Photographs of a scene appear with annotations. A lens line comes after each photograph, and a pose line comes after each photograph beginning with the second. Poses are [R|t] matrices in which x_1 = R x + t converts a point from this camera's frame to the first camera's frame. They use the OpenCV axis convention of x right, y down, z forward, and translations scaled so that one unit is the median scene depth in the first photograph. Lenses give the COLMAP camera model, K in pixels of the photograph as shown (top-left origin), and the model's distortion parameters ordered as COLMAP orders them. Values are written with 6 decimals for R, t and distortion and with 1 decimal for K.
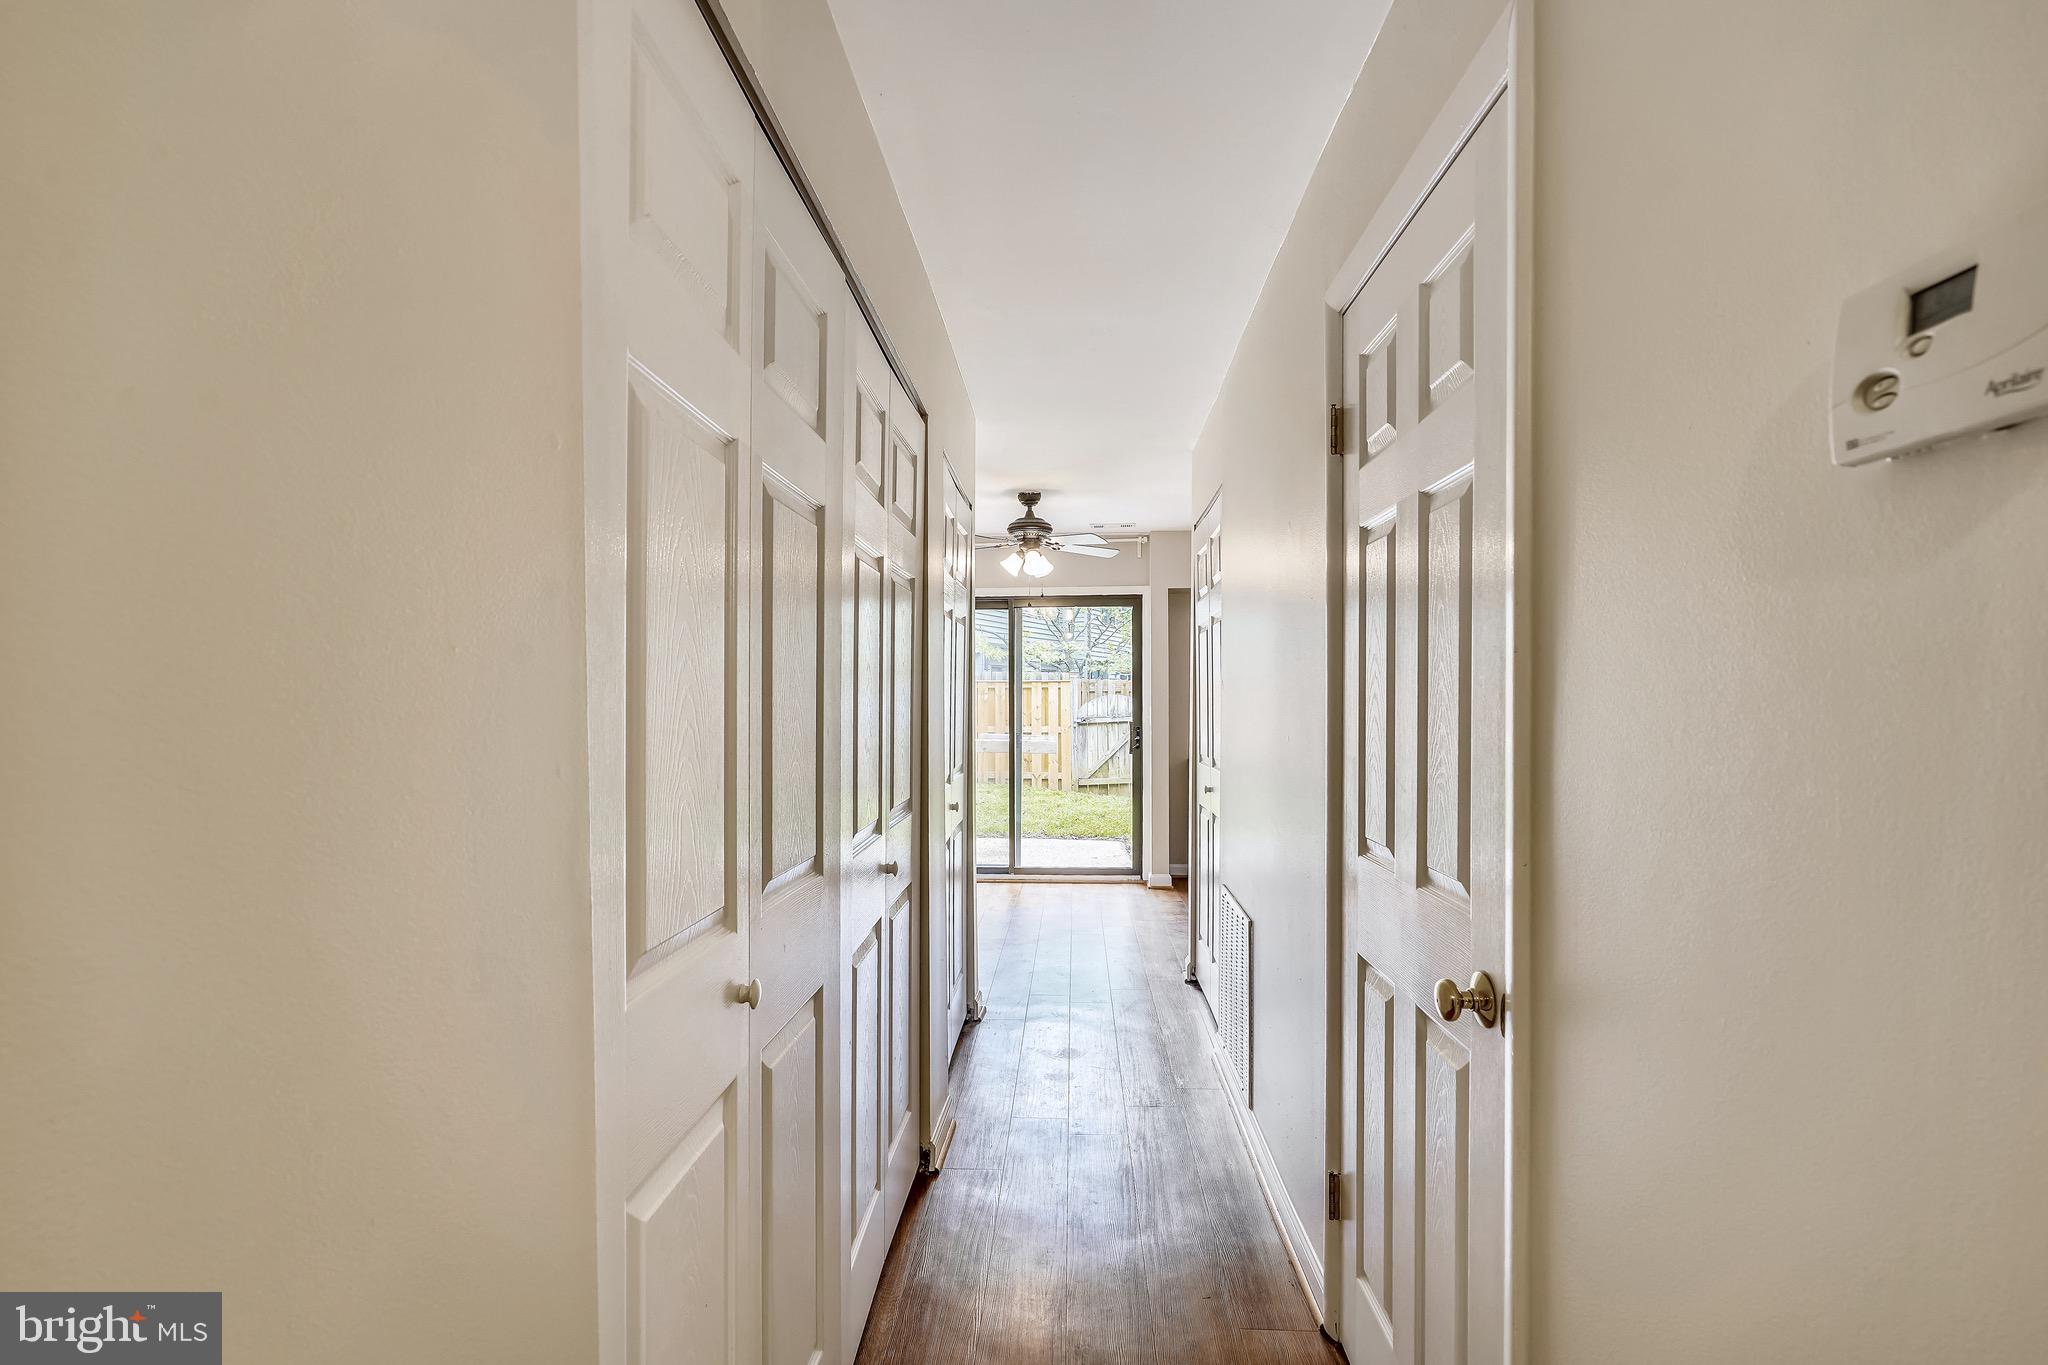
lens RADIAL K [[999.9, 0, 1040.3], [0, 999.9, 674.5], [0, 0, 1]] dist [0.000852, 0.000217]
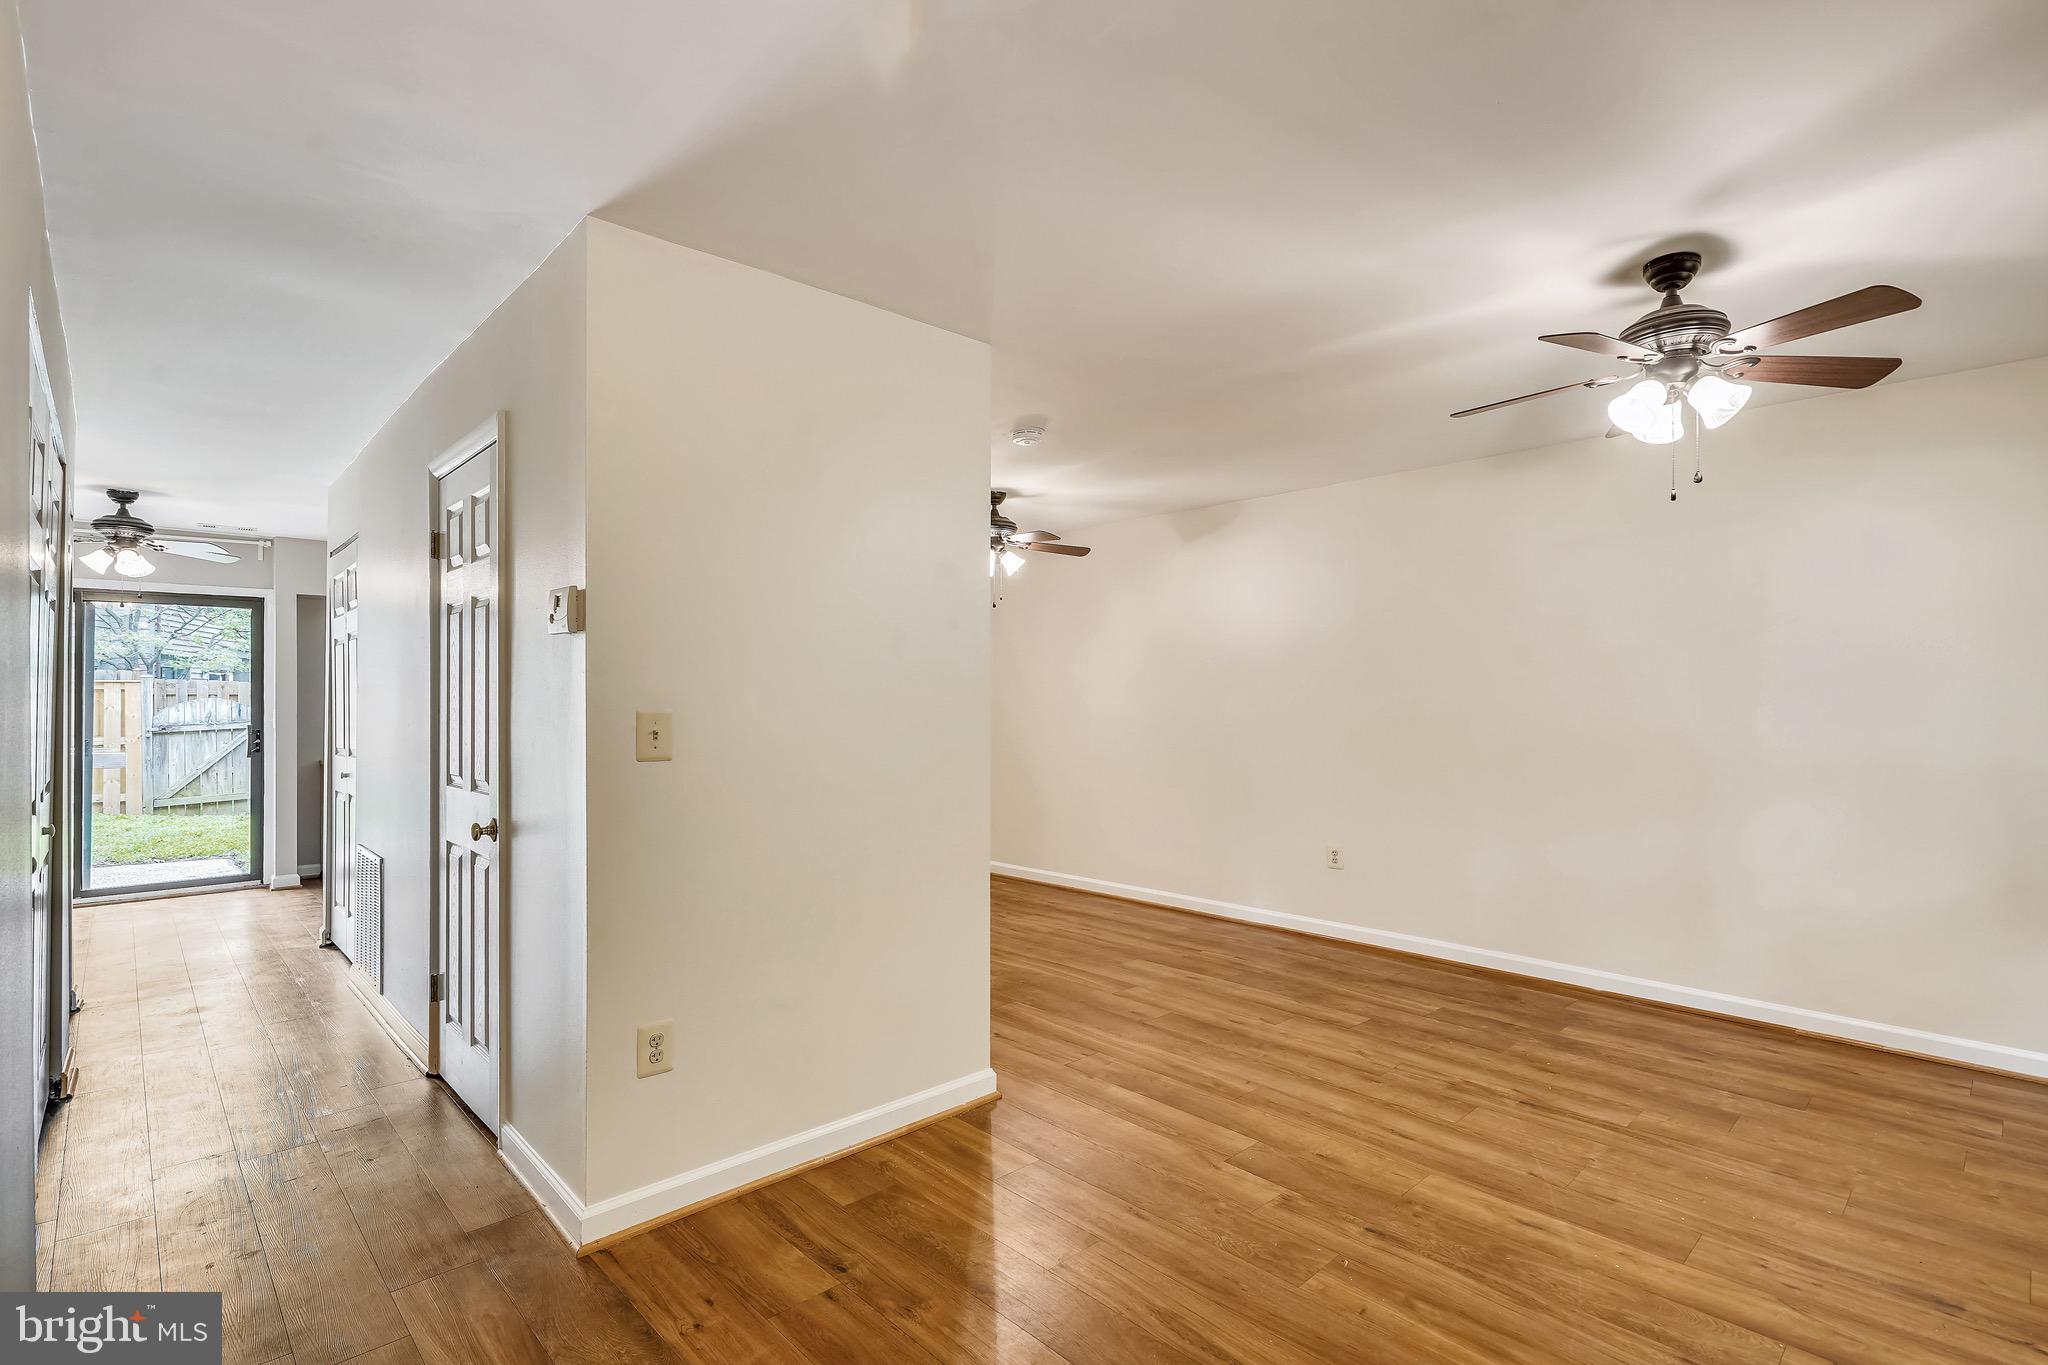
lens RADIAL K [[969.5, 0, 1038.4], [0, 969.5, 706.3], [0, 0, 1]] dist [0.000096, -0.000905]
pose [[0.704628, -0.003342, 0.709569, -0.048247], [-0.016034, 0.999659, 0.020632, -0.004255], [-0.709396, -0.025915, 0.704334, -0.279886]]
